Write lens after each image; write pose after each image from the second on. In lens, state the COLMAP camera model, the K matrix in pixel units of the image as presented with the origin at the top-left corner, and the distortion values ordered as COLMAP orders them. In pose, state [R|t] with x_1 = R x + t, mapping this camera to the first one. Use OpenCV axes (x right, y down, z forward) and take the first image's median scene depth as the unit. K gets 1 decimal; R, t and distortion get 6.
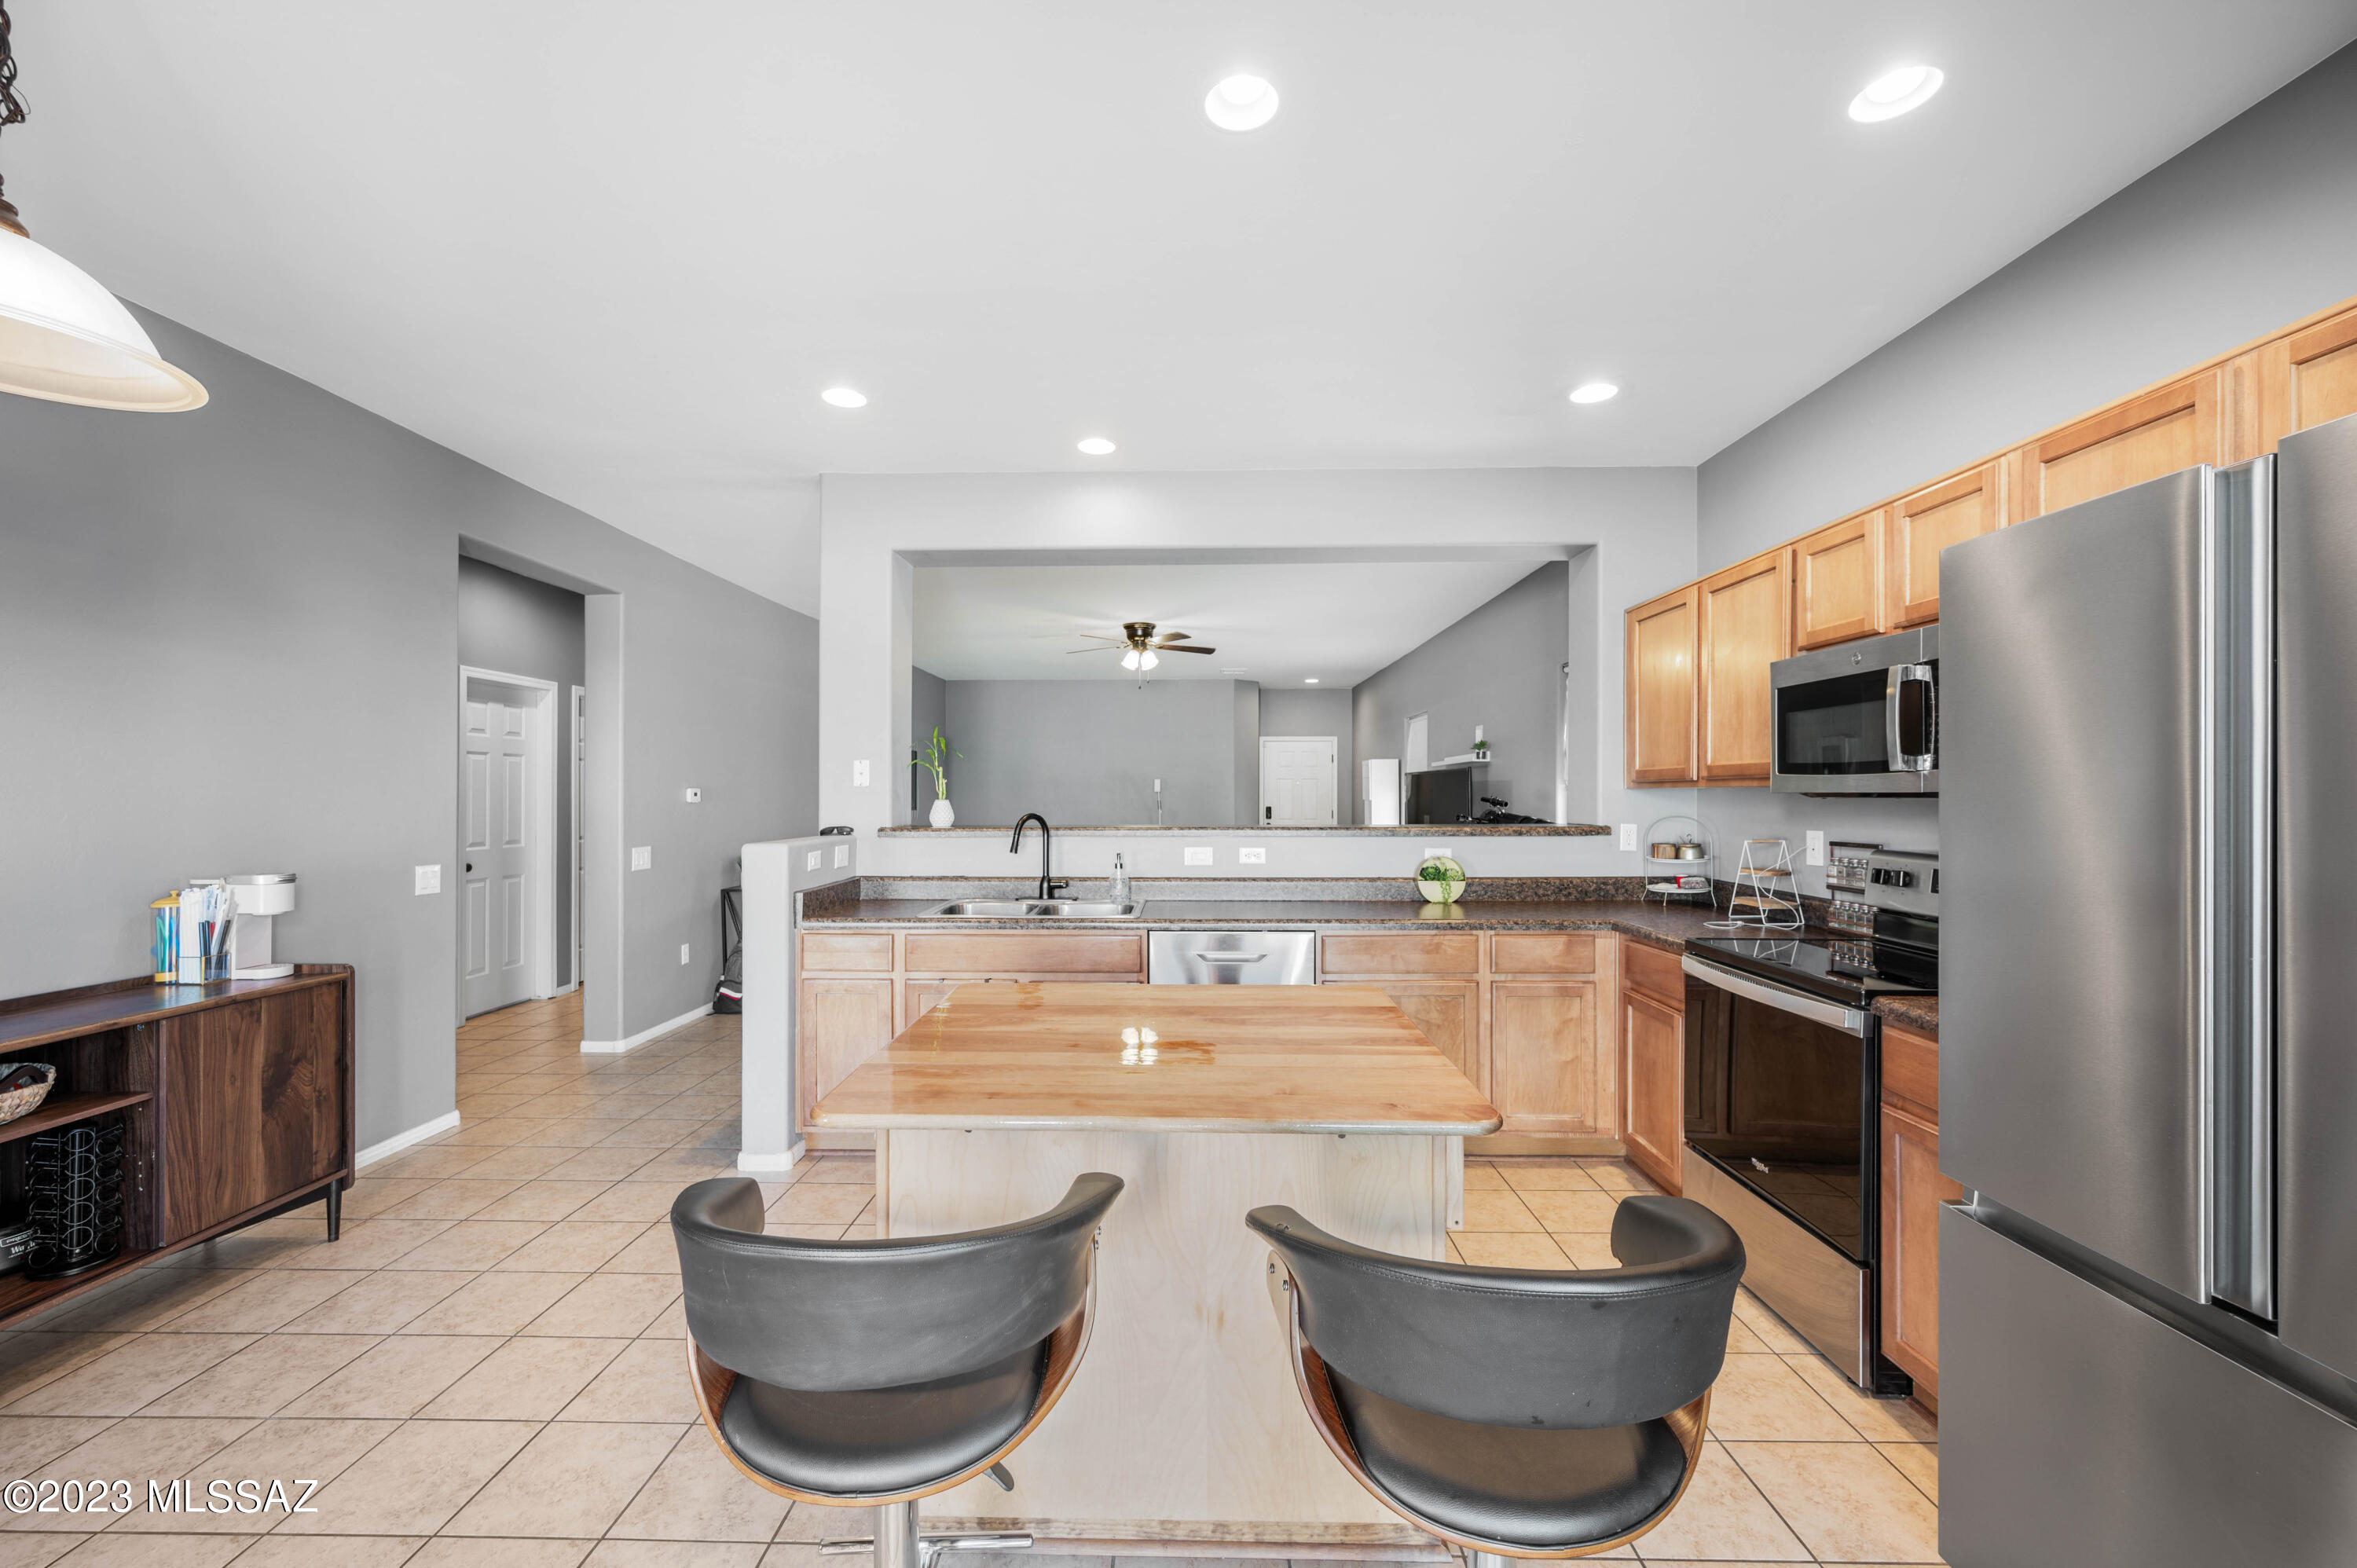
lens RADIAL K [[935.6, 0, 1167.8], [0, 935.6, 792.7], [0, 0, 1]] dist [0.001283, -0.000541]
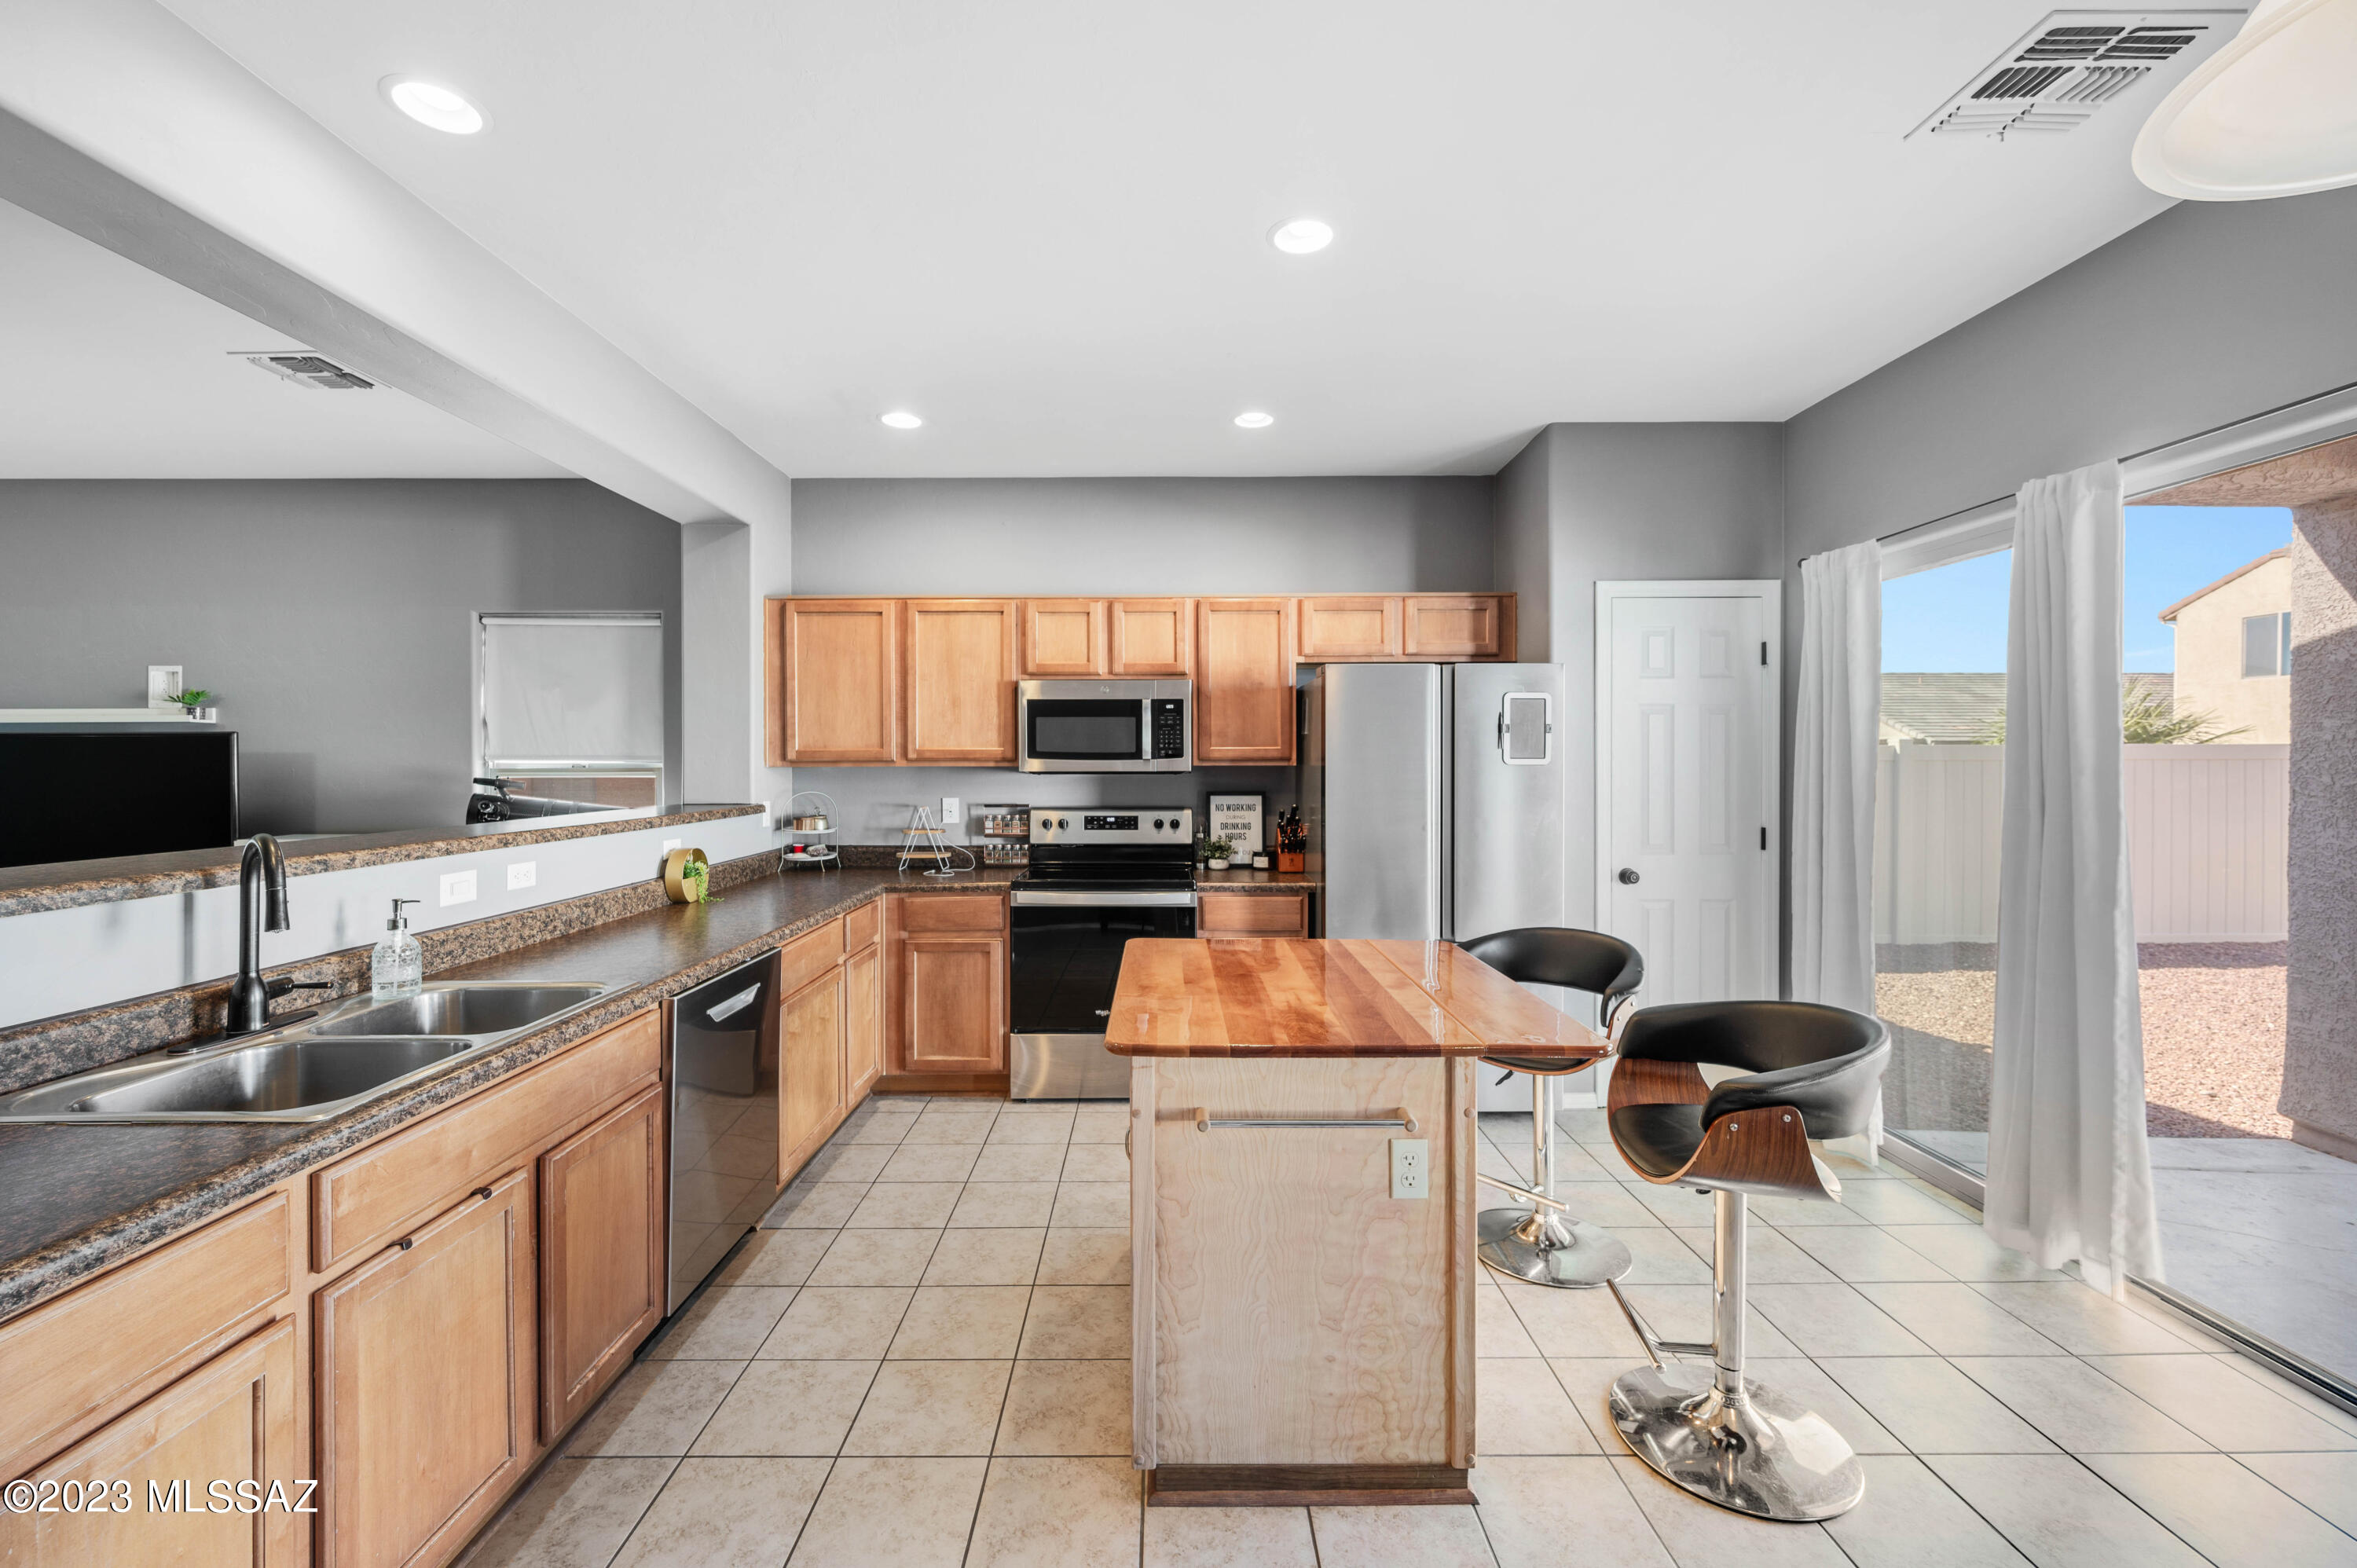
lens RADIAL K [[935.6, 0, 1162.5], [0, 935.6, 774.5], [0, 0, 1]] dist [0.001283, -0.000541]
pose [[-0.022497, -0.014634, 0.999640, -0.576418], [0.000305, 0.999893, 0.014644, -0.011500], [-0.999747, 0.000635, -0.022490, 0.588211]]
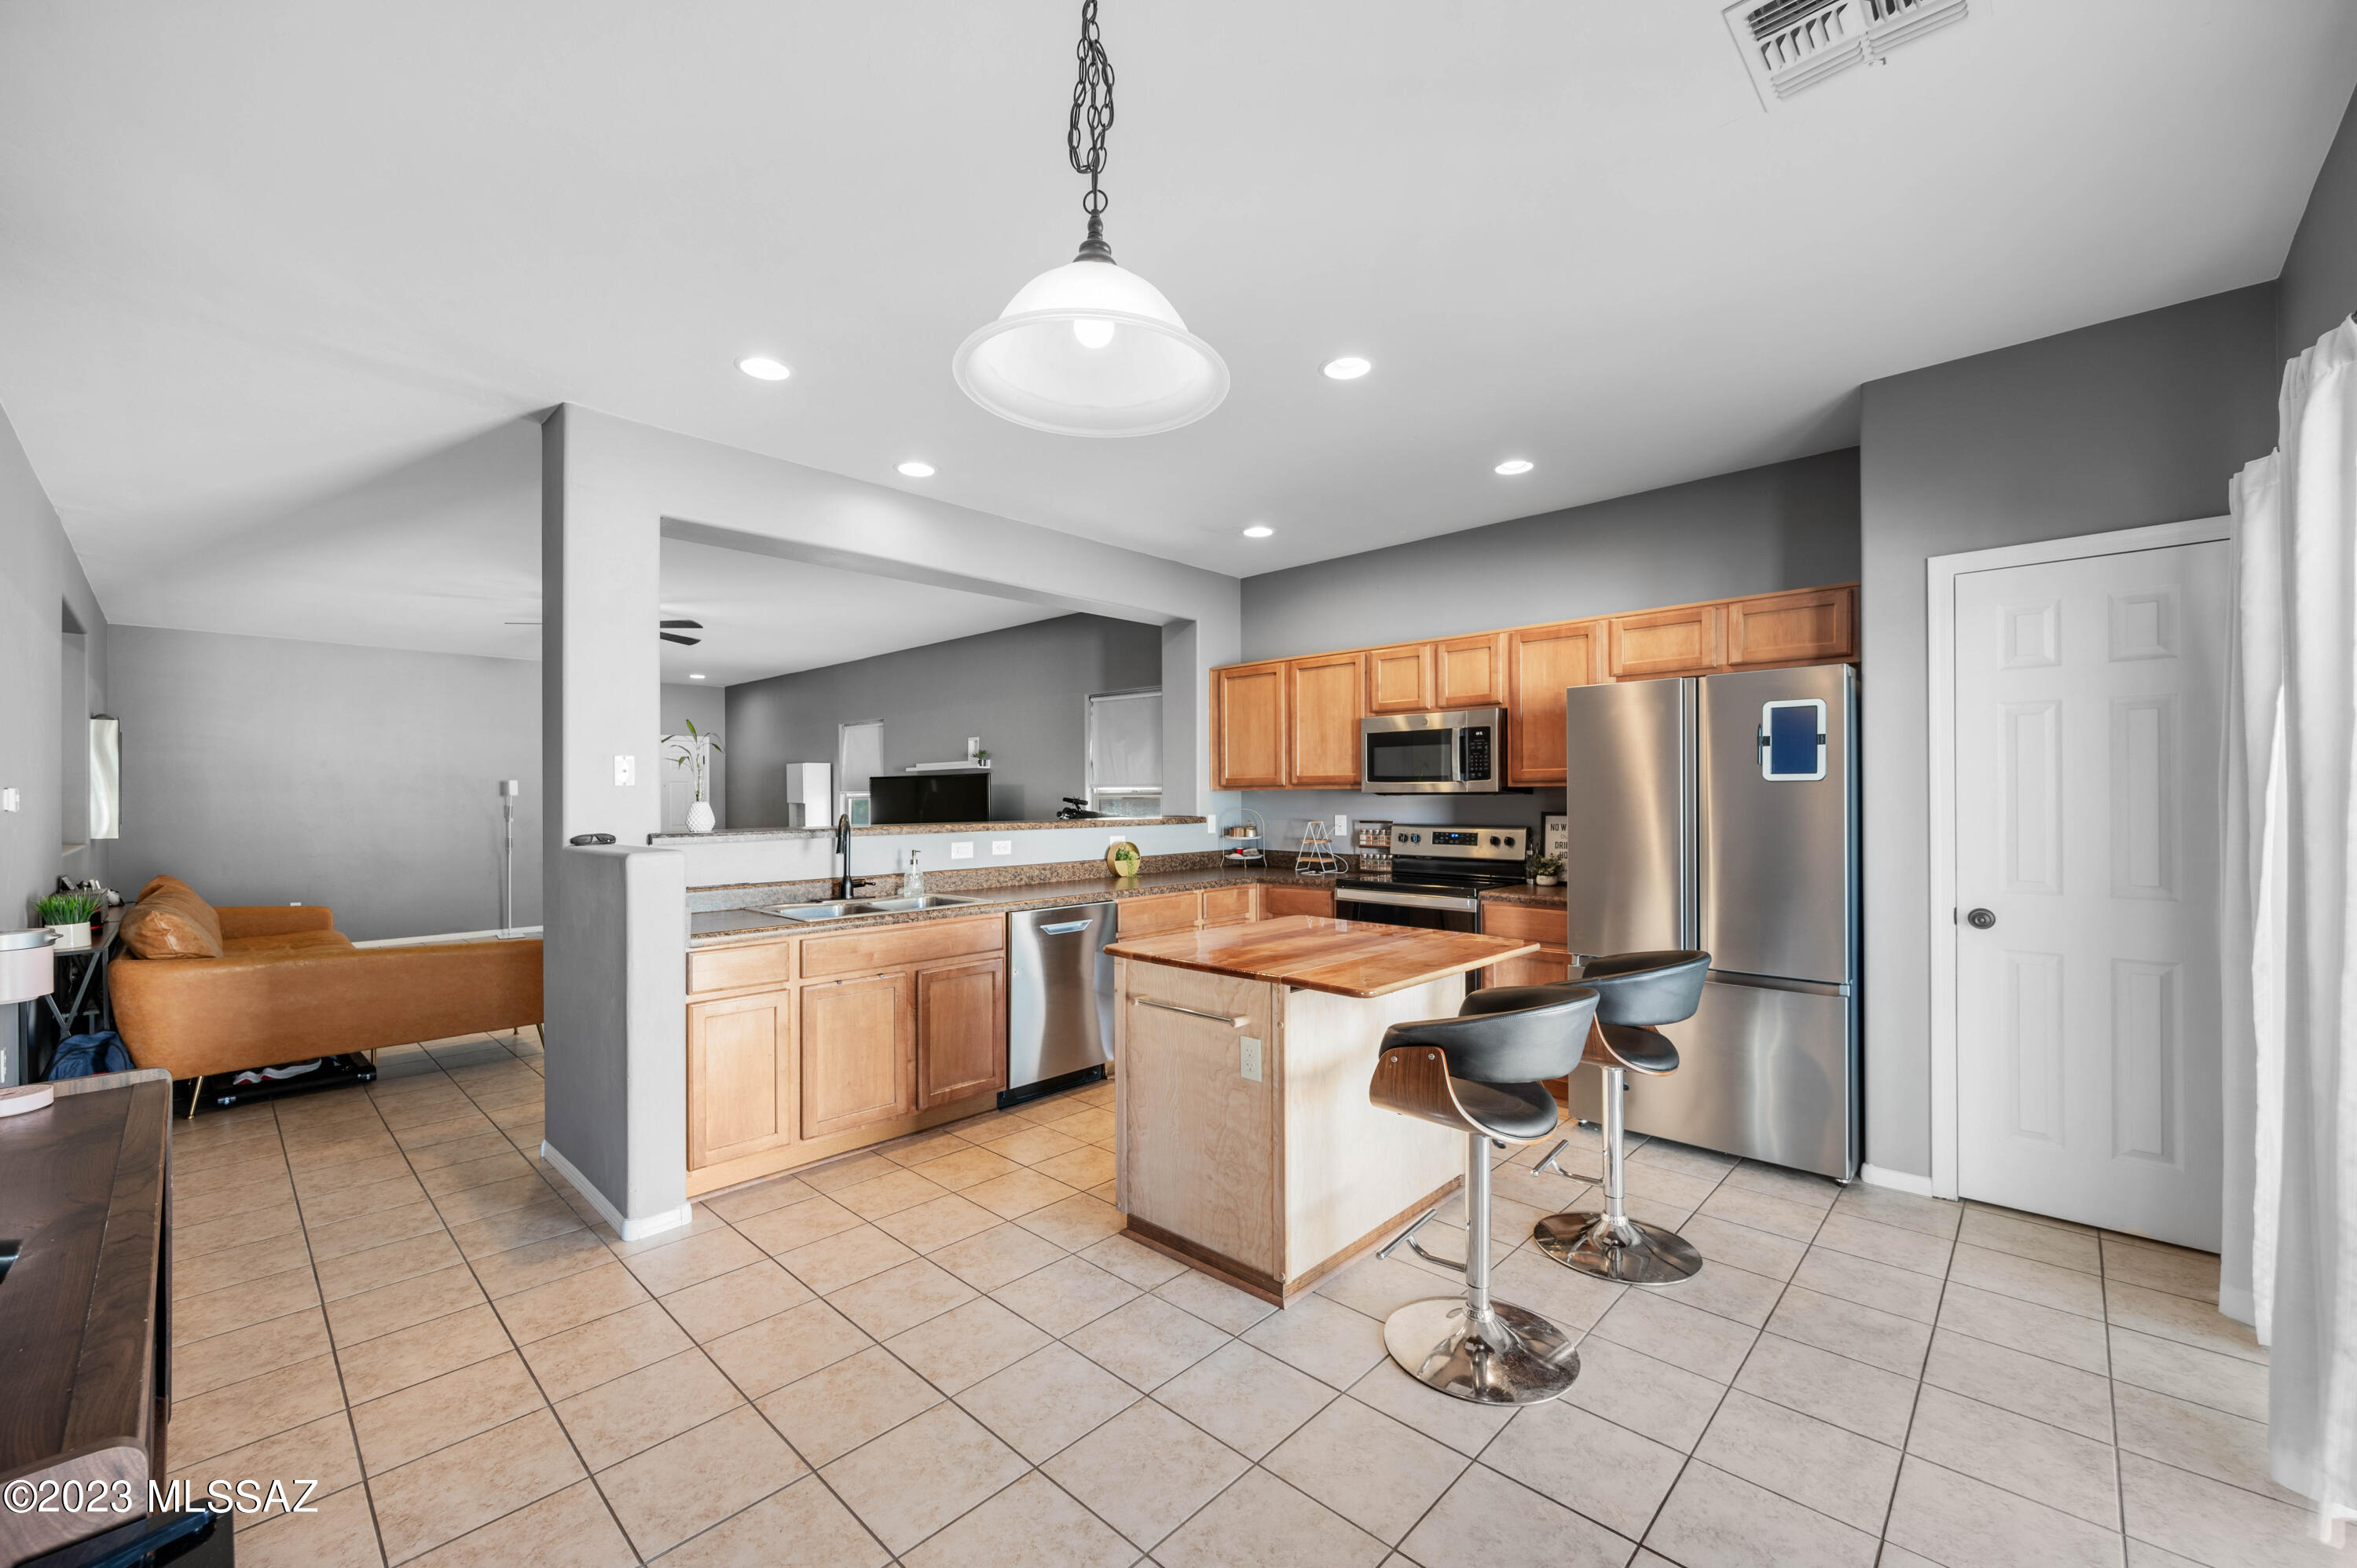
lens RADIAL K [[935.6, 0, 1170.3], [0, 935.6, 799.4], [0, 0, 1]] dist [0.001283, -0.000541]
pose [[0.673321, -0.004852, 0.739334, -0.644588], [0.003353, 0.999988, 0.003509, 0.004060], [-0.739343, 0.000117, 0.673329, 0.063077]]
